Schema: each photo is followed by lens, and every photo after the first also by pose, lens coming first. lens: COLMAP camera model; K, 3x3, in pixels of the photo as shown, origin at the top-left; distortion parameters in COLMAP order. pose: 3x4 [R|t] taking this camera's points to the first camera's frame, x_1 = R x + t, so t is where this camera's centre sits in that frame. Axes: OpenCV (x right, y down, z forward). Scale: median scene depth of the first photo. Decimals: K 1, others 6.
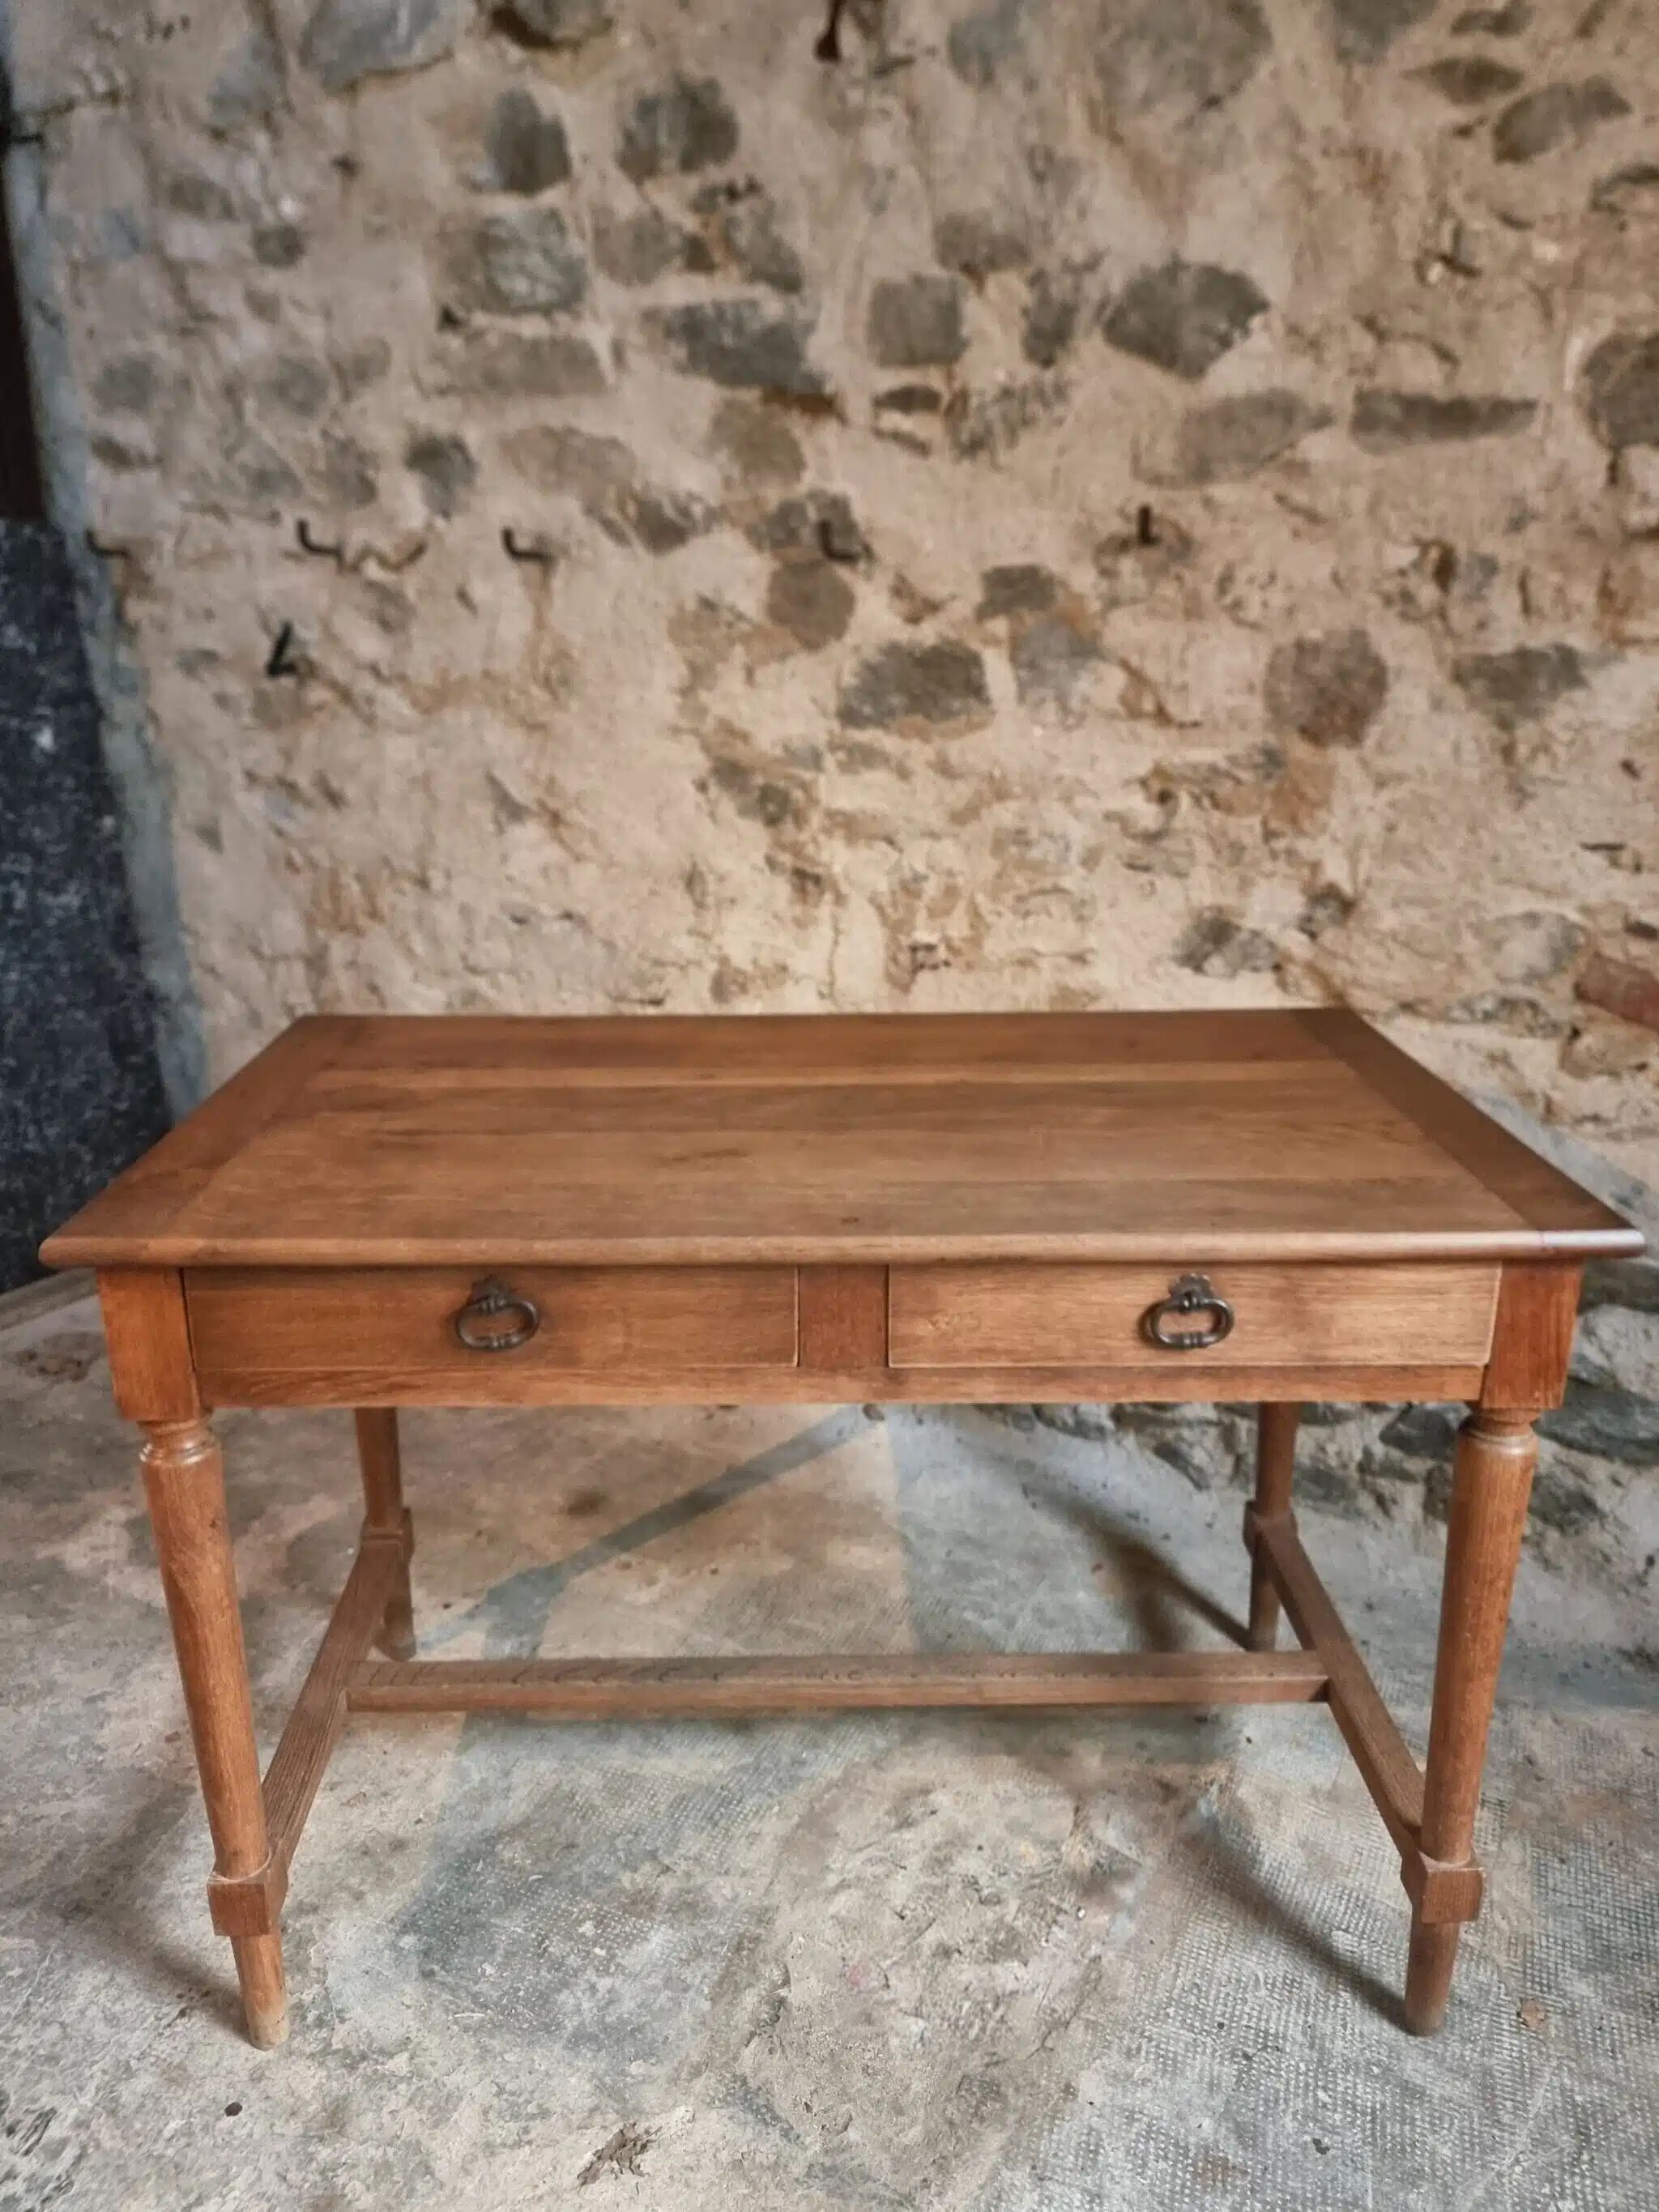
lens RADIAL K [[1592.5, 0, 819.0], [0, 1592.5, 1102.3], [0, 0, 1]] dist [0.057081, -0.062834]
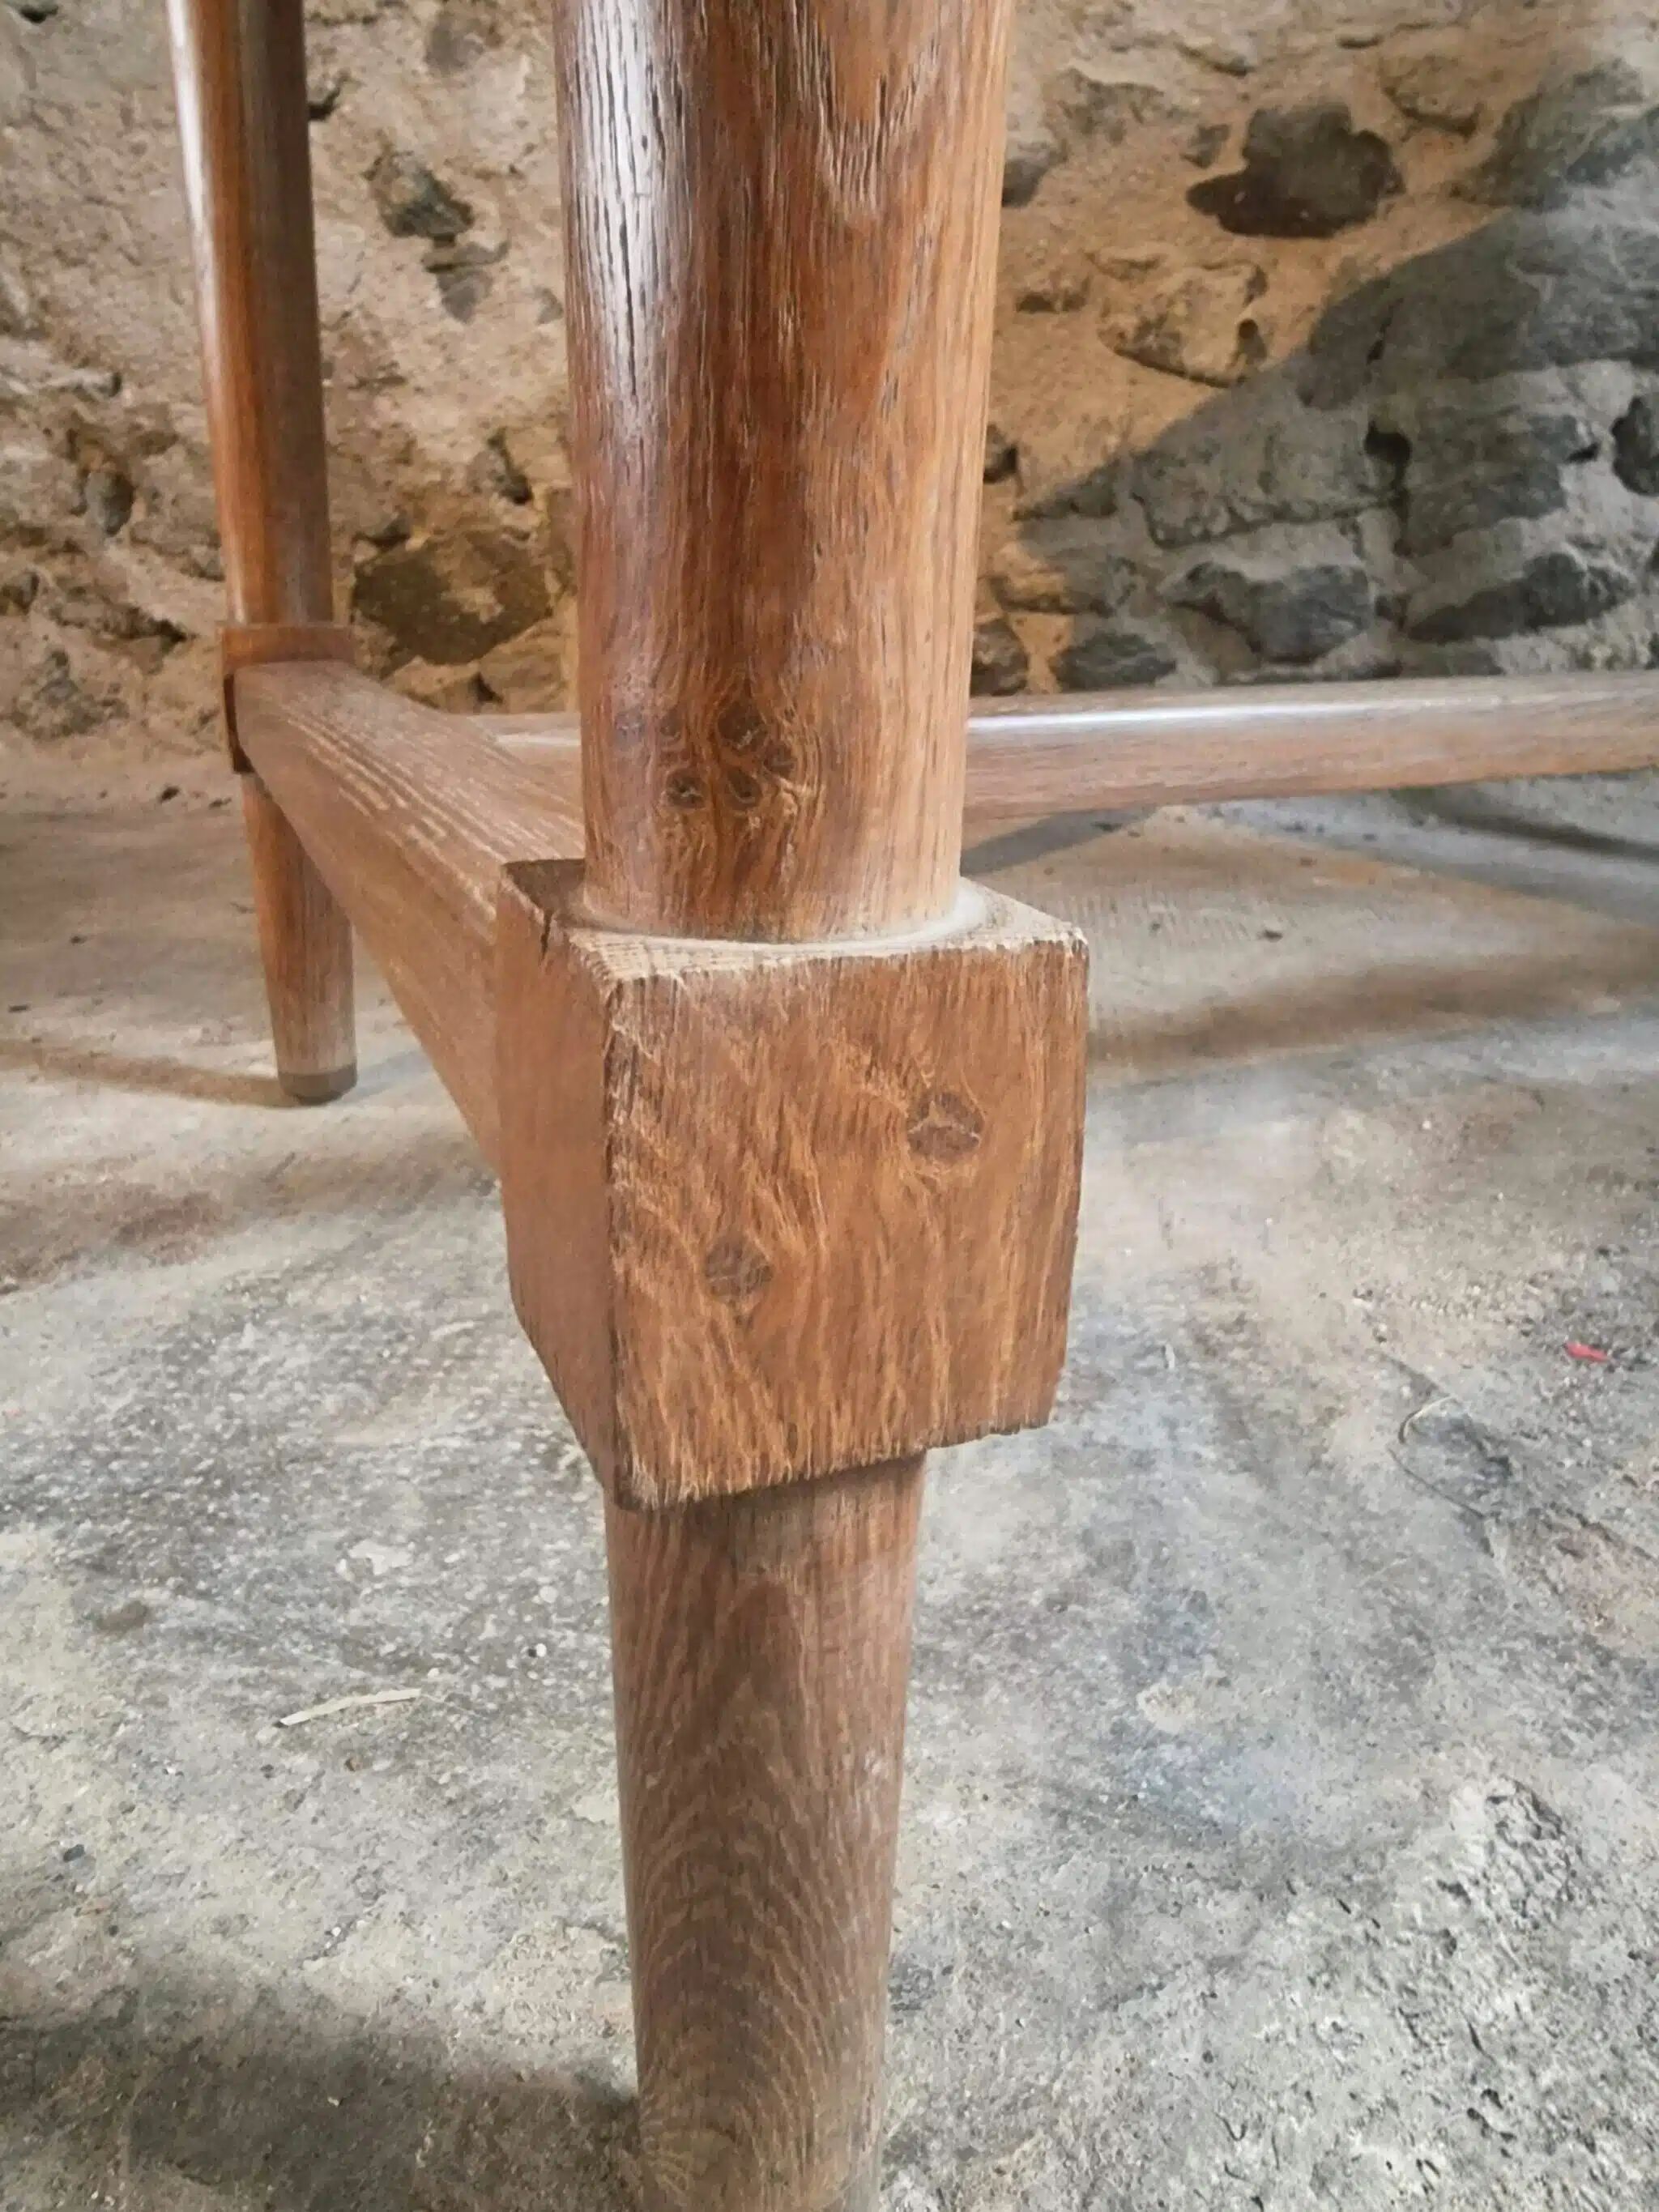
lens RADIAL K [[1577.3, 0, 833.0], [0, 1577.3, 975.9], [0, 0, 1]] dist [0.001493, -0.000896]
pose [[0.952504, -0.093154, 0.289928, -0.150221], [0.108581, 0.993378, -0.037548, 0.348390], [-0.284510, 0.067245, 0.956312, 0.553258]]
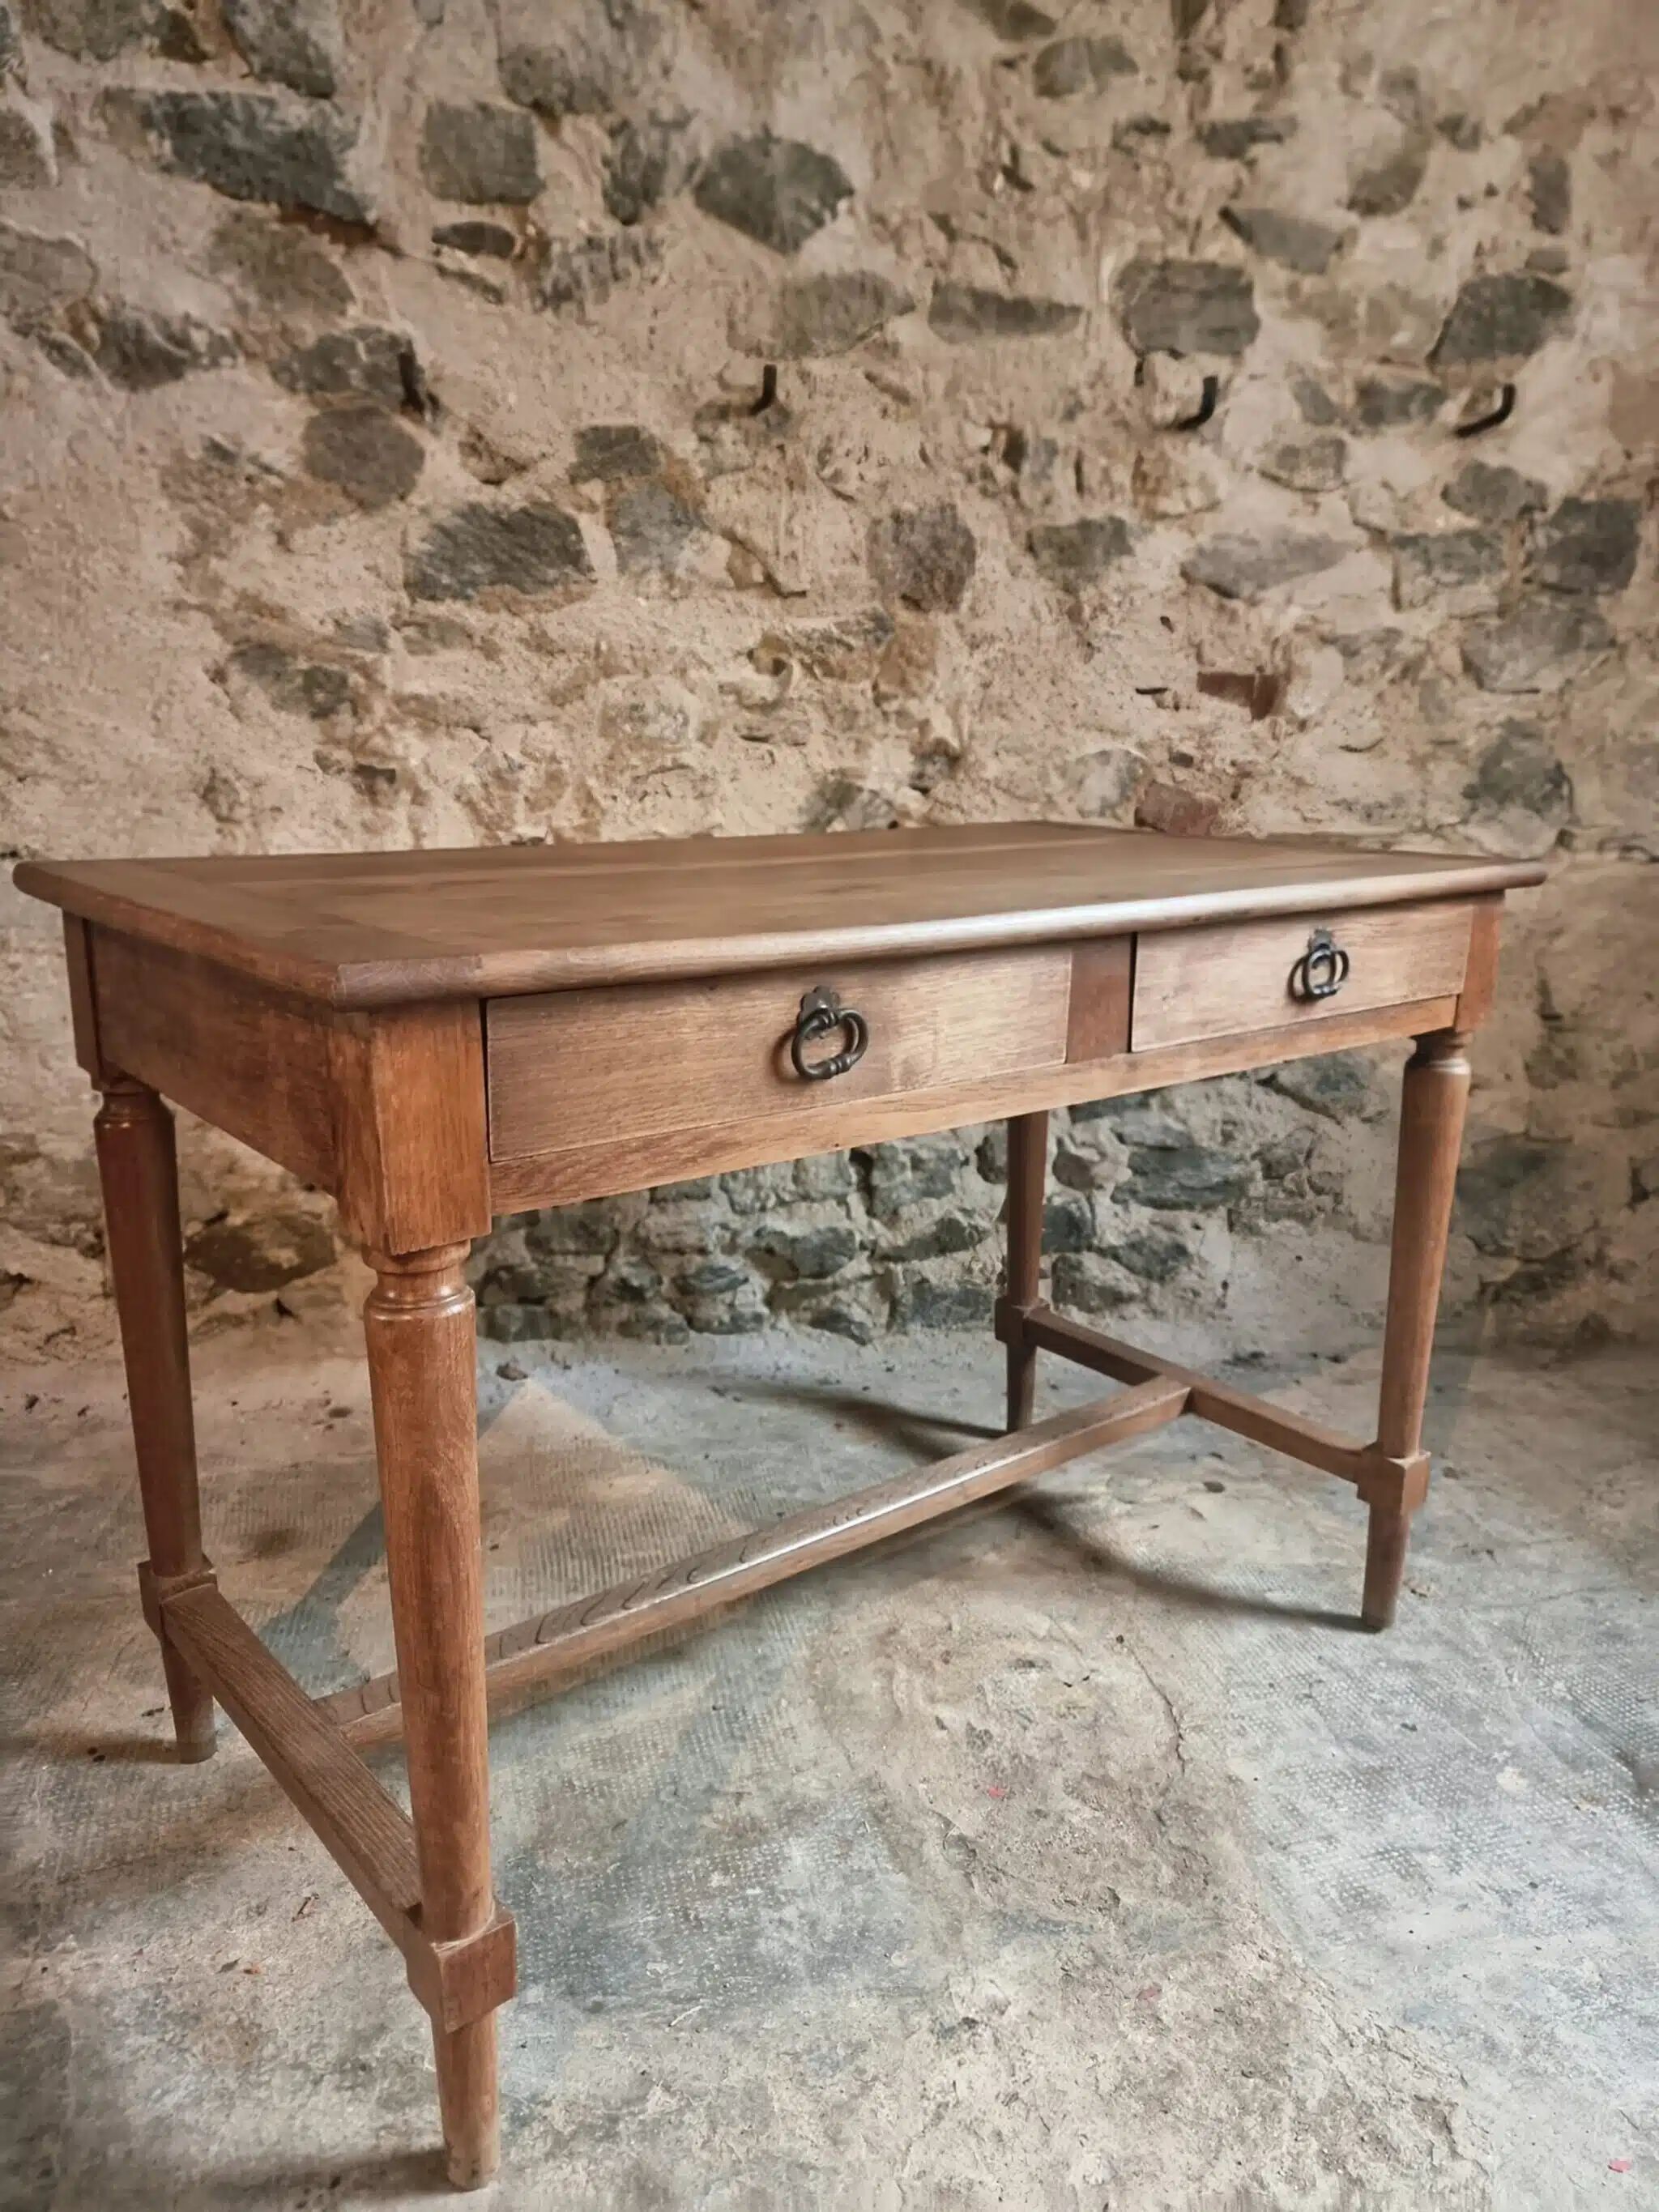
lens RADIAL K [[1552.3, 0, 820.9], [0, 1552.3, 1111.6], [0, 0, 1]] dist [0.055887, -0.058428]
pose [[0.789784, -0.138491, 0.597547, -0.410126], [0.176792, 0.984233, -0.005555, 0.104360], [-0.587356, 0.110028, 0.801815, 0.211085]]
